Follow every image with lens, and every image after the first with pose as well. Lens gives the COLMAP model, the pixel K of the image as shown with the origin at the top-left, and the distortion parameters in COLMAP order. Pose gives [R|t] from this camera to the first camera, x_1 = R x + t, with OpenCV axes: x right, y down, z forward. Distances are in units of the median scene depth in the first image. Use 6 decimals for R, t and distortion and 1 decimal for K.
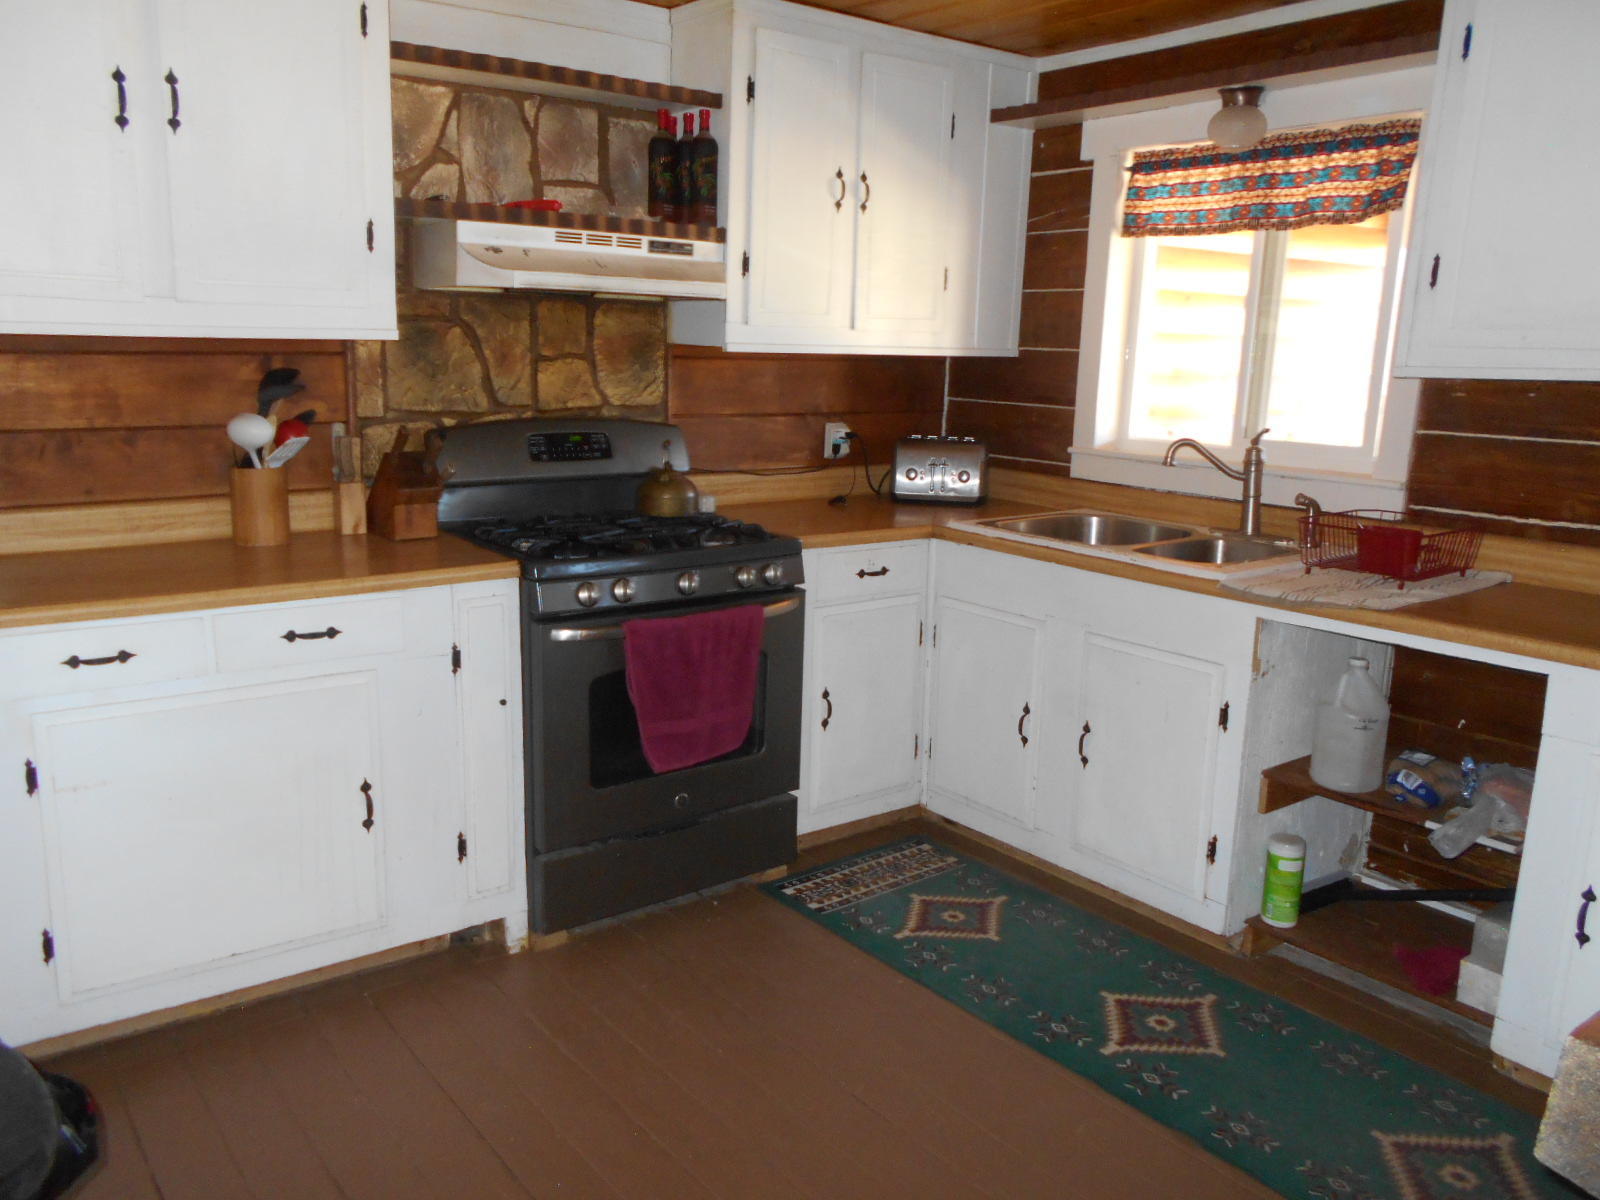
lens RADIAL K [[1253.7, 0, 792.4], [0, 1253.7, 577.4], [0, 0, 1]] dist [0.004774, 0.052007]
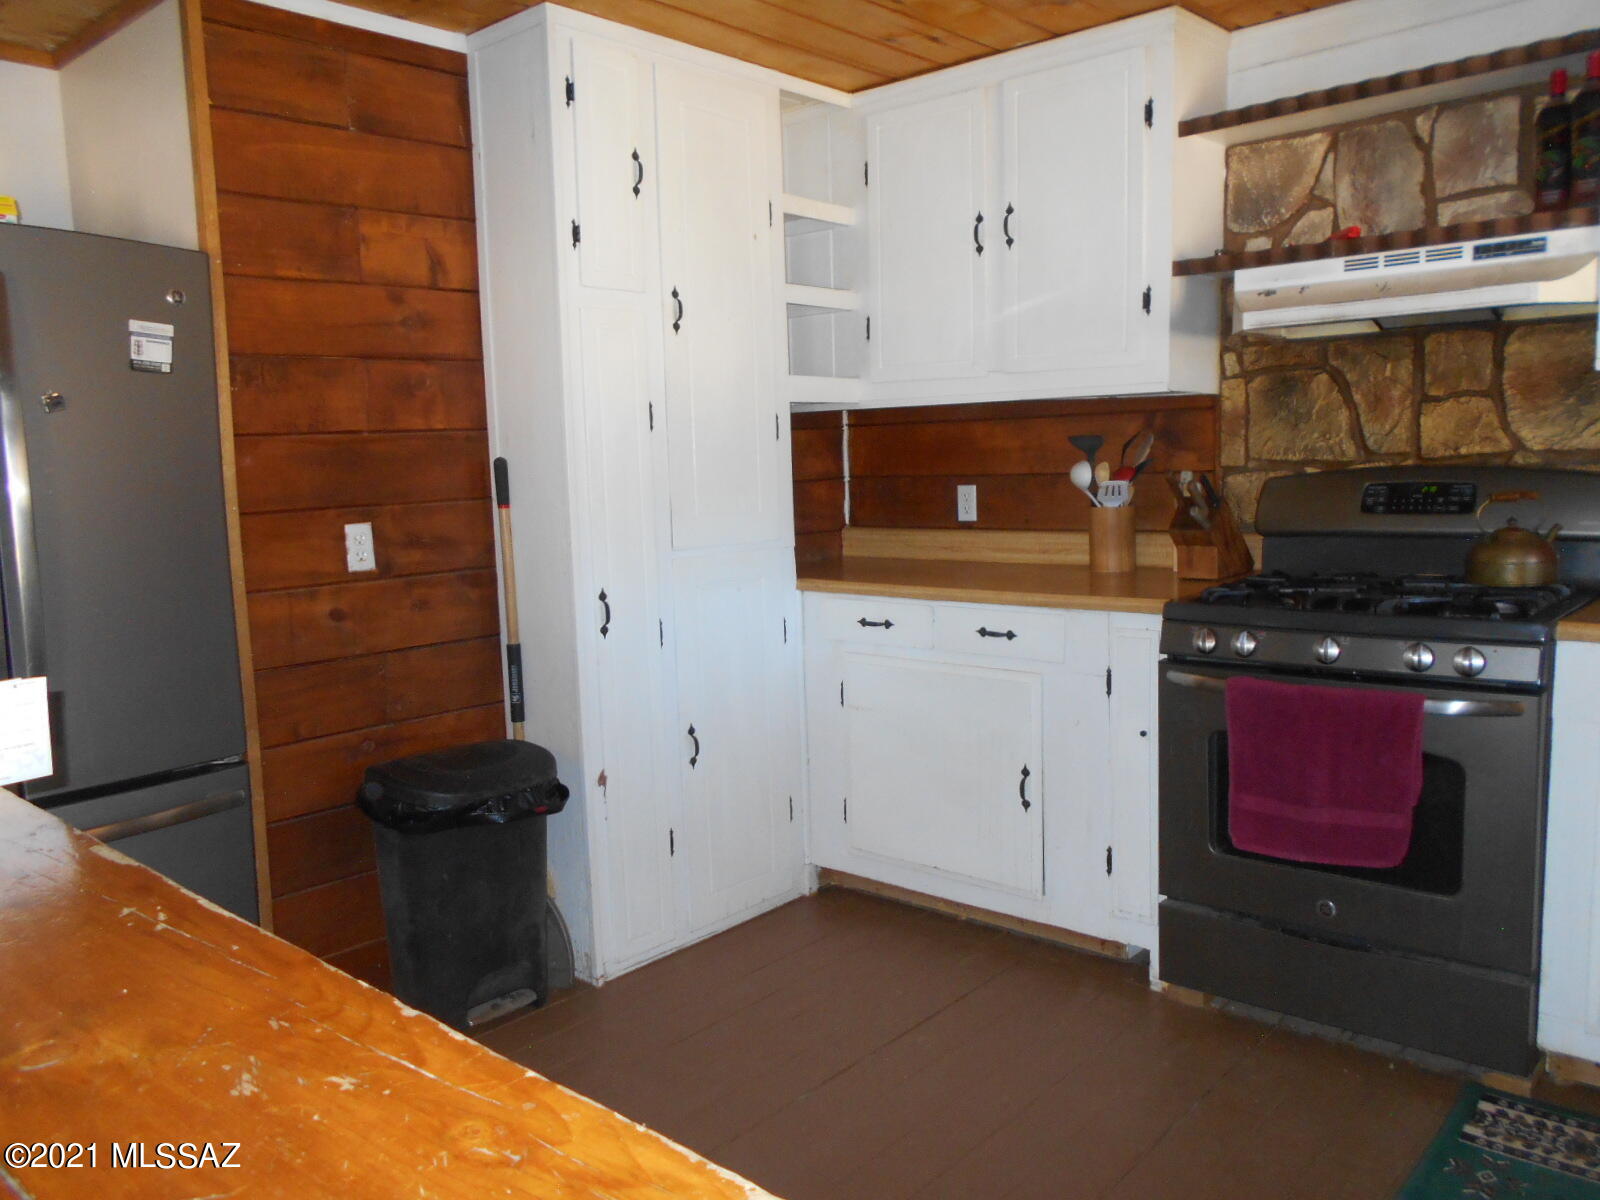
lens RADIAL K [[1253.7, 0, 792.4], [0, 1253.7, 577.4], [0, 0, 1]] dist [0.004774, 0.052007]
pose [[0.213705, 0.068301, -0.974508, 0.588794], [-0.145016, 0.988719, 0.037496, -0.020111], [0.966075, 0.133306, 0.221199, 0.400731]]
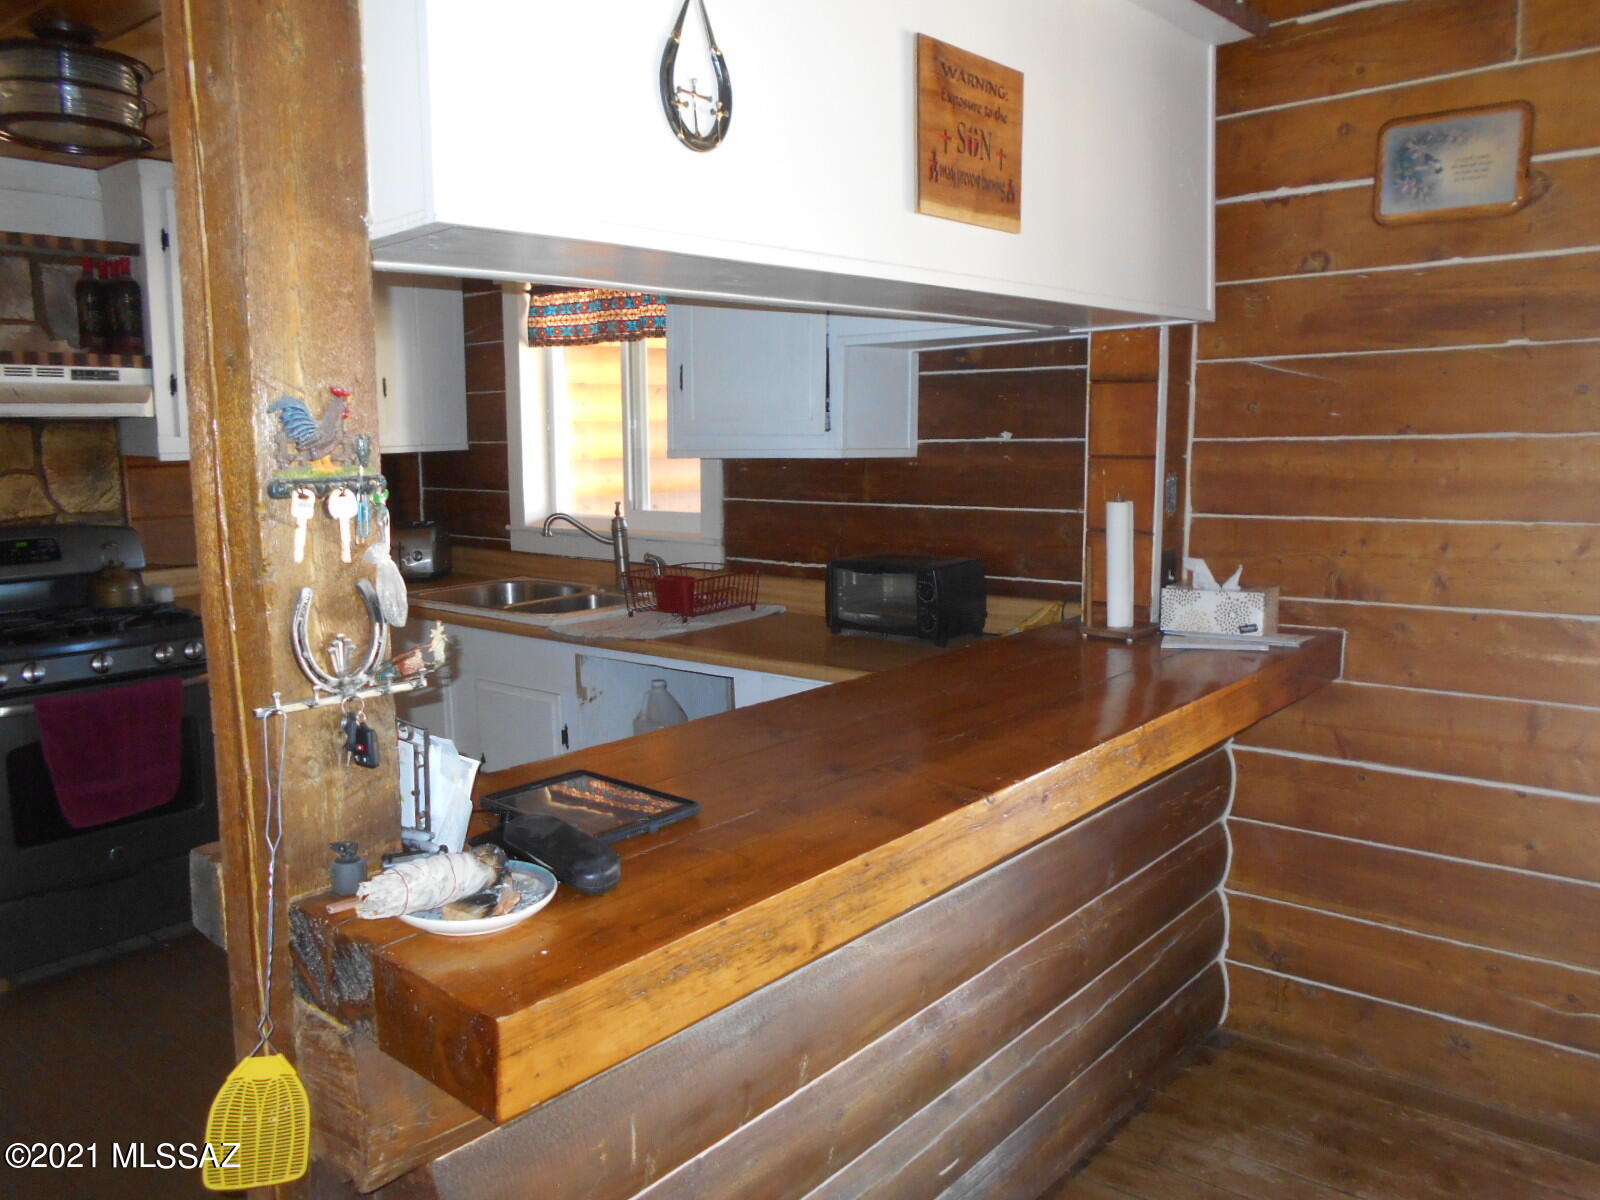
lens RADIAL K [[1259.6, 0, 800.0], [0, 1259.6, 600.0], [0, 0, 1]] dist [-0.126317, 0.121685]
pose [[0.972607, -0.070037, 0.221652, 0.262833], [0.080224, 0.996079, -0.037281, 0.035487], [-0.218172, 0.054042, 0.974413, -0.216192]]
